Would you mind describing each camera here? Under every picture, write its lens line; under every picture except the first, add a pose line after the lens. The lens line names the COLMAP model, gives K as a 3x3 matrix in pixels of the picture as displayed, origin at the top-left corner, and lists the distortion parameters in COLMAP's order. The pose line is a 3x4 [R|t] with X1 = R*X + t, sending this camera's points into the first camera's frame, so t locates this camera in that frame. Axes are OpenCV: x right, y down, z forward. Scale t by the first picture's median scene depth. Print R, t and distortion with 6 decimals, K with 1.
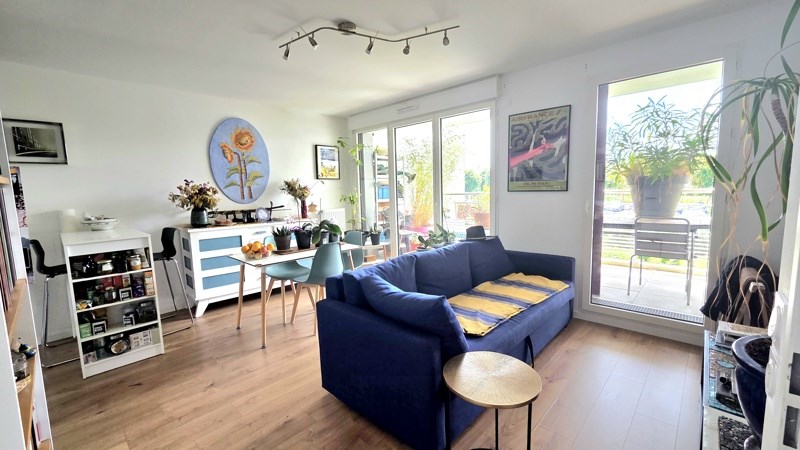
lens RADIAL K [[327.7, 0, 398.6], [0, 327.7, 226.3], [0, 0, 1]] dist [-0.003648, -0.000335]
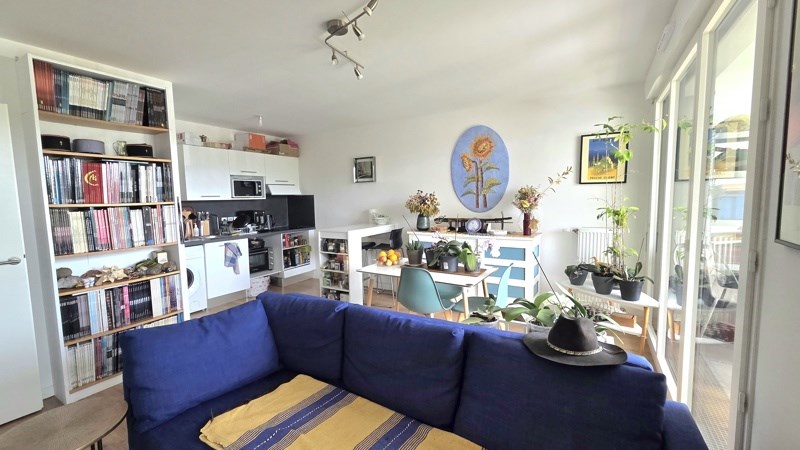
lens RADIAL K [[327.7, 0, 400.0], [0, 327.7, 225.4], [0, 0, 1]] dist [-0.003648, -0.000335]
pose [[0.214731, 0.104764, -0.971038, 0.717220], [-0.098546, 0.991480, 0.085178, -0.149256], [0.971689, 0.077402, 0.223226, 0.916385]]
